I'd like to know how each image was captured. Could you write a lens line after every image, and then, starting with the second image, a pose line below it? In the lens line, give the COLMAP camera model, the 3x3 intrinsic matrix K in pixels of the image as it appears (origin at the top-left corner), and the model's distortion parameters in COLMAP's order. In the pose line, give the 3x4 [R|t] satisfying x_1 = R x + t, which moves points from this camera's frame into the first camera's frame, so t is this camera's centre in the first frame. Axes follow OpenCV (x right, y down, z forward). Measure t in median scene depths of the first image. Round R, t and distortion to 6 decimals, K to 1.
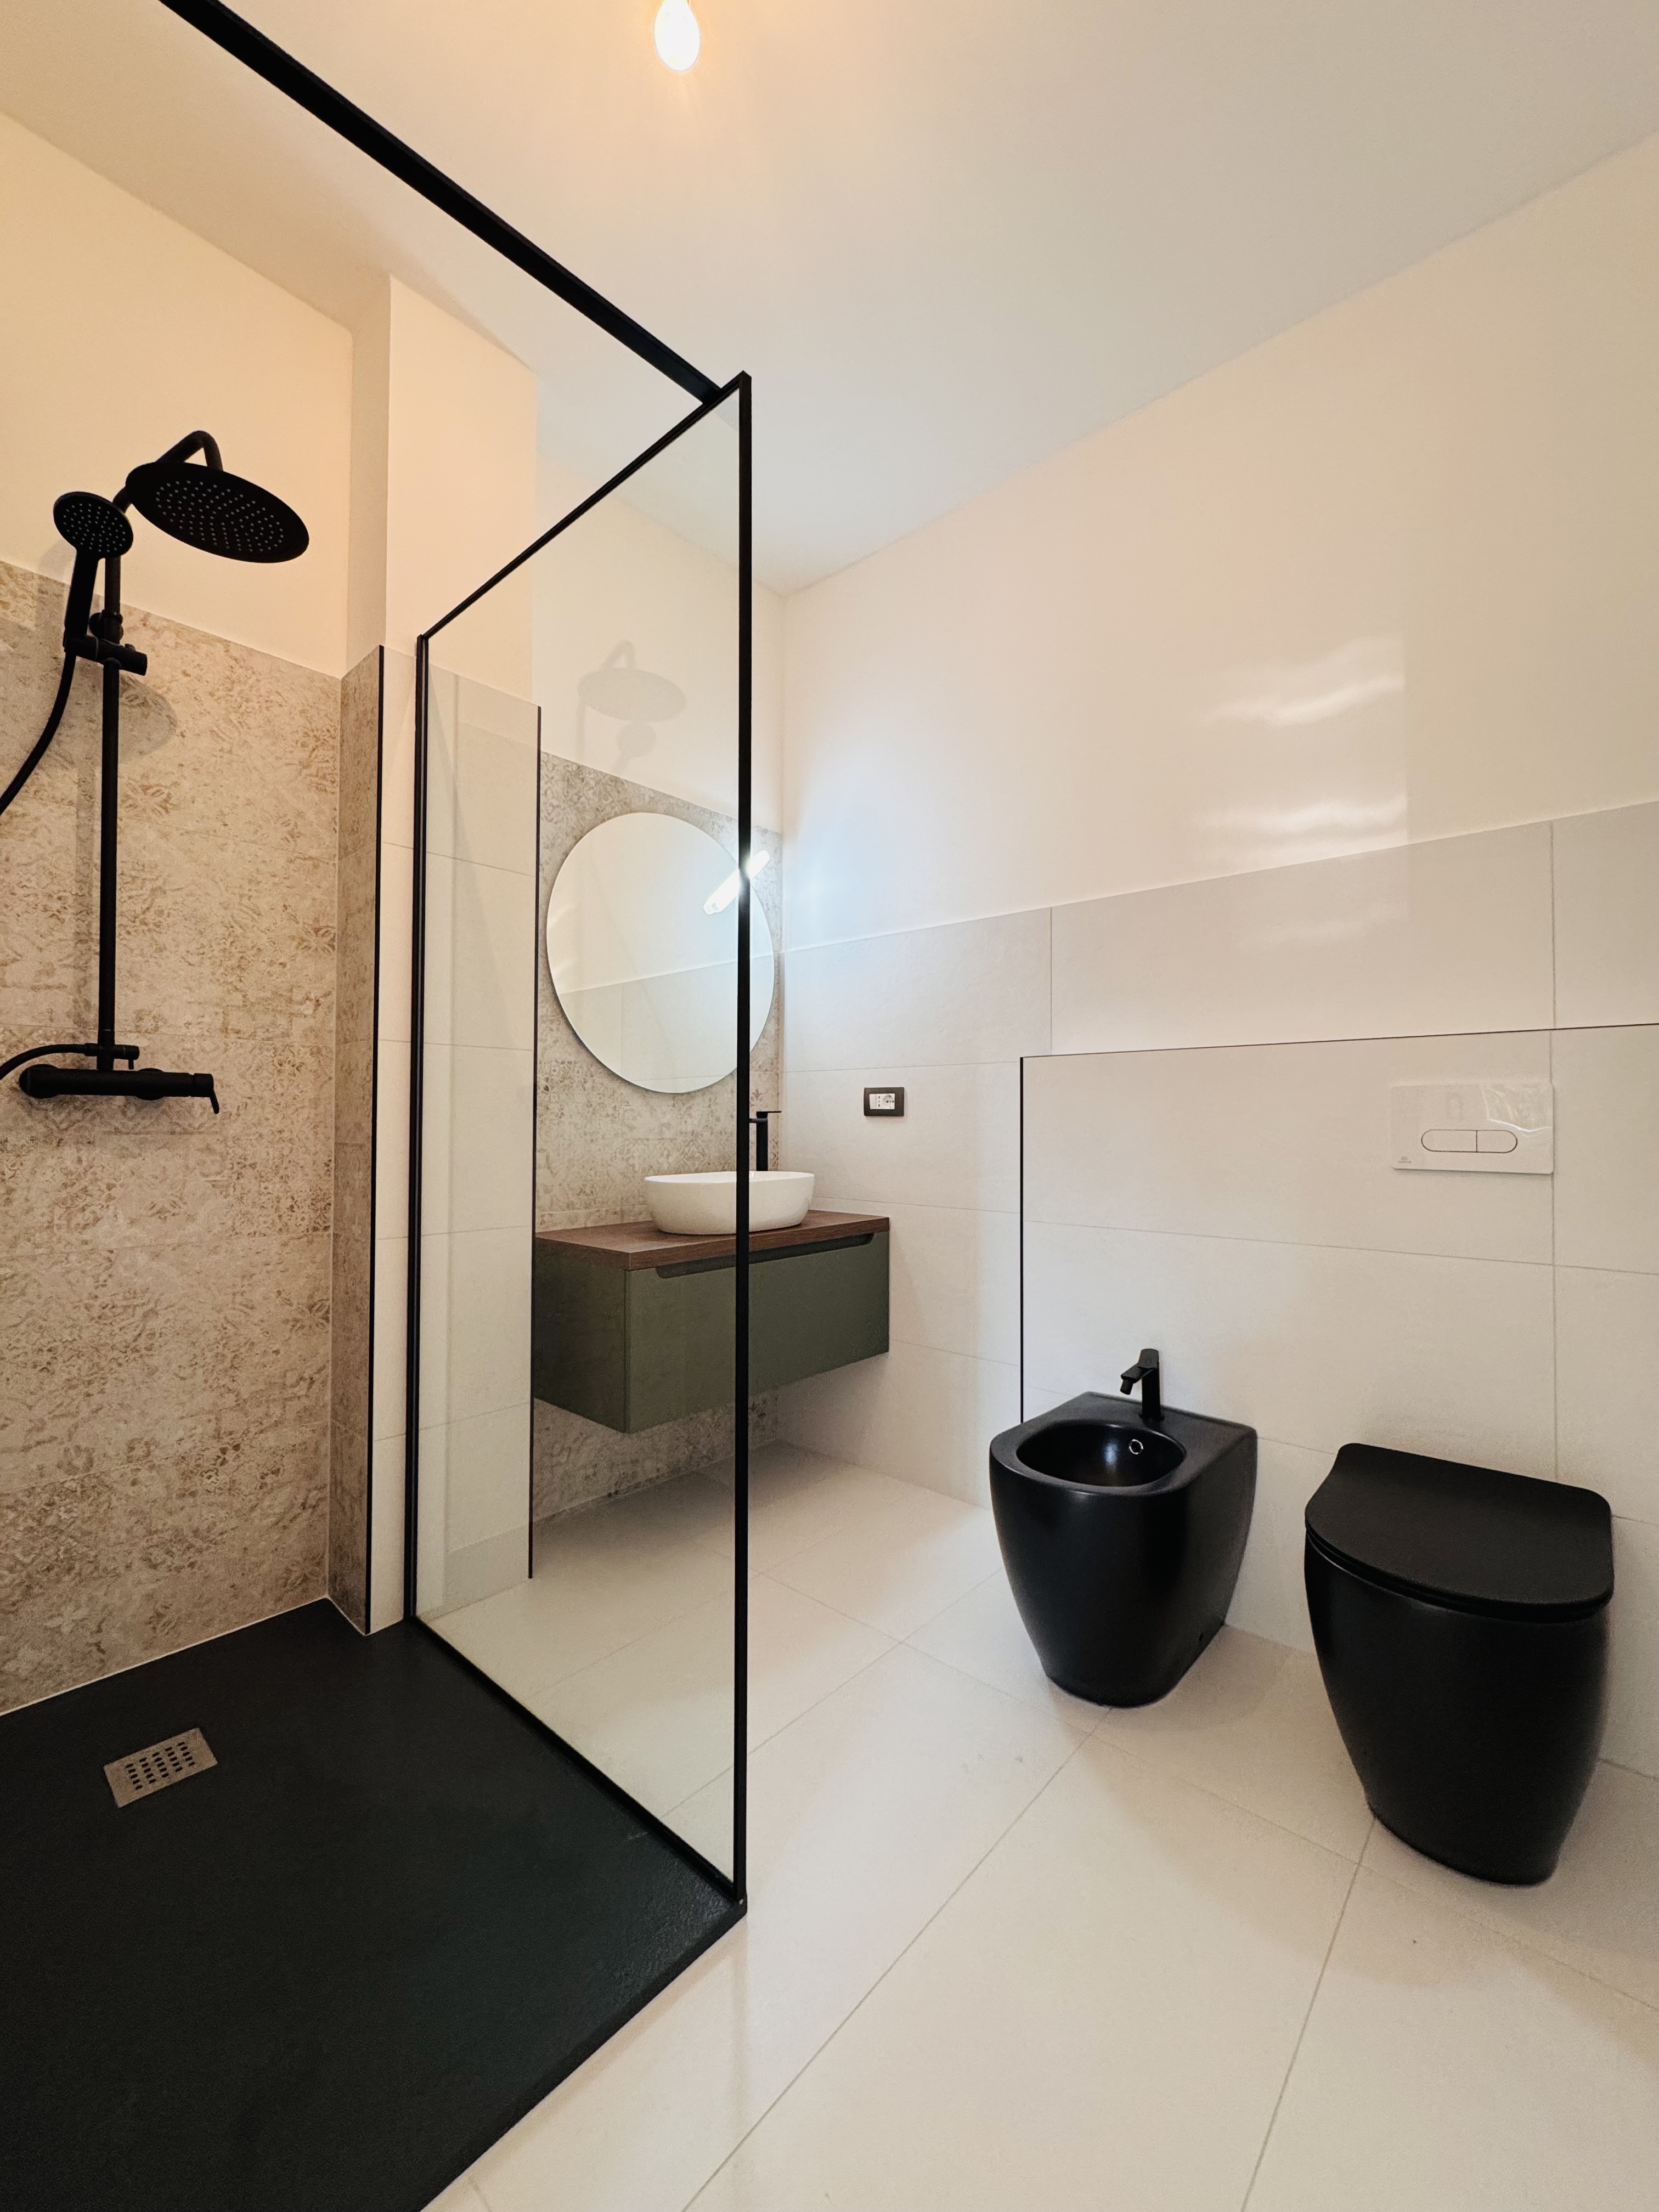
lens RADIAL K [[882.2, 0, 829.5], [0, 882.2, 1106.0], [0, 0, 1]] dist [-0.001401, 0.000081]
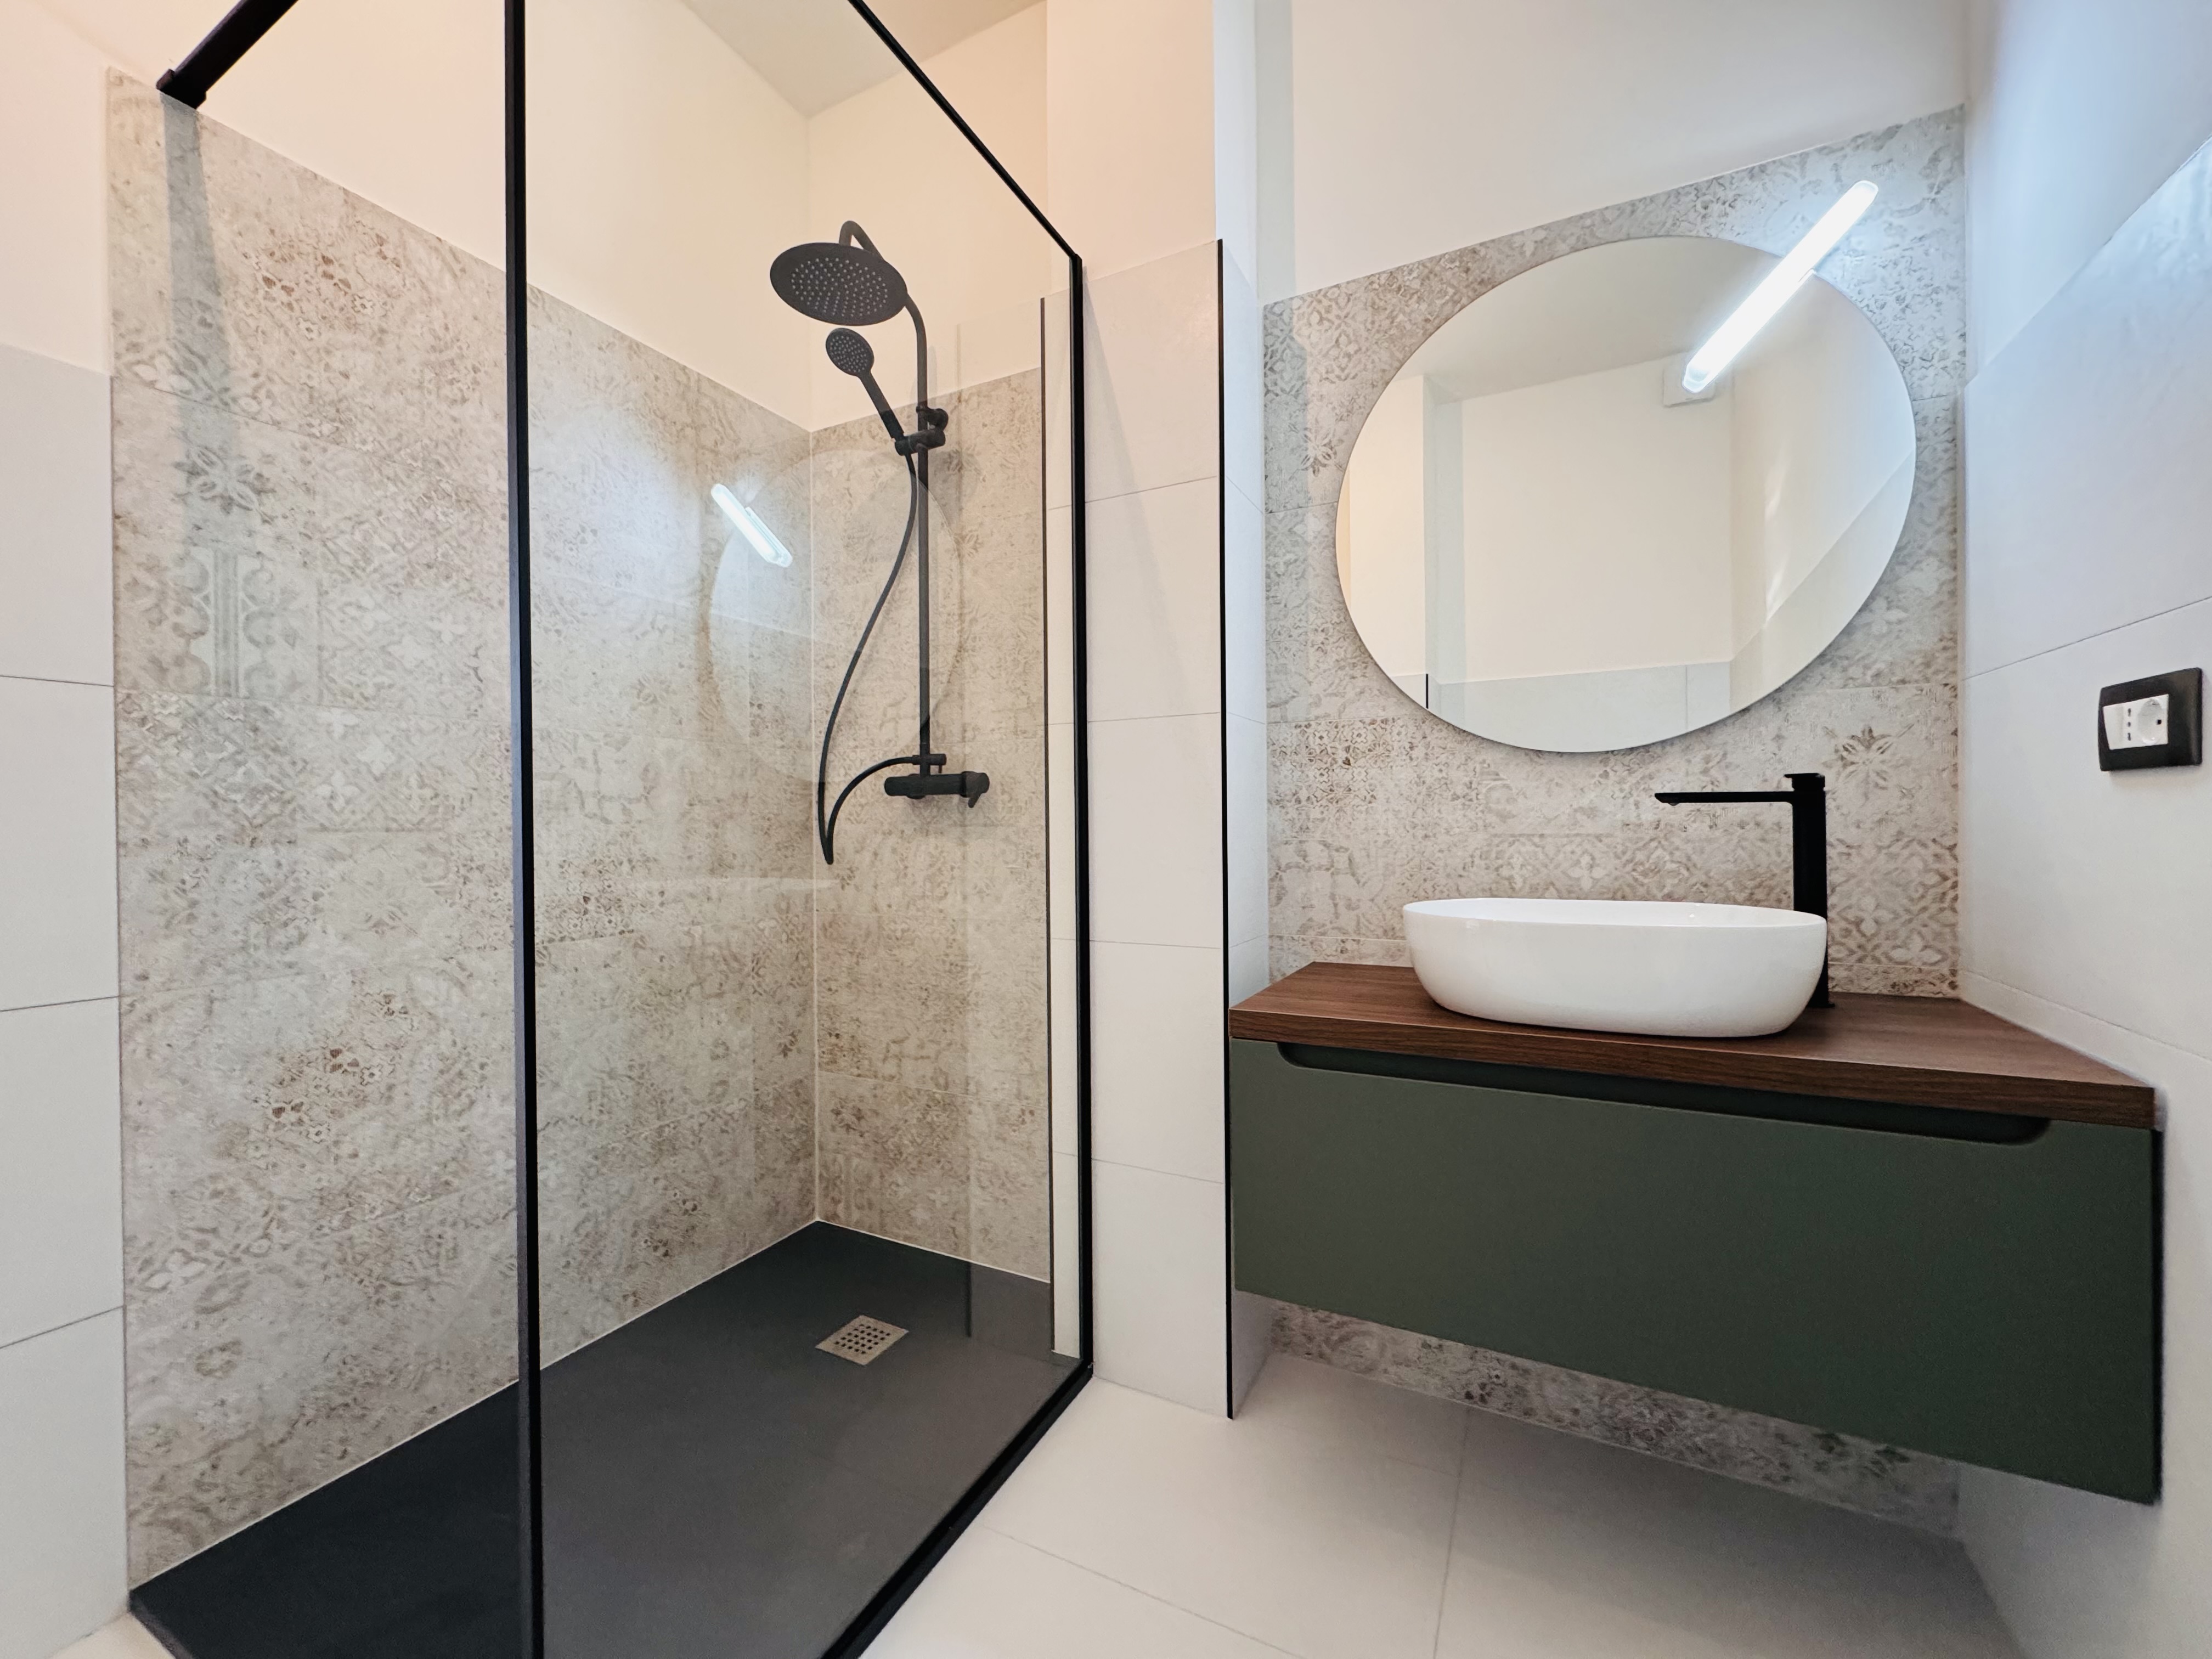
lens RADIAL K [[882.2, 0, 1106.0], [0, 882.2, 829.5], [0, 0, 1]] dist [-0.001401, 0.000081]
pose [[0.254681, 0.000575, -0.967025, 0.409584], [0.027885, 0.999580, 0.007938, 0.030241], [0.966623, -0.028987, 0.254558, 0.824654]]
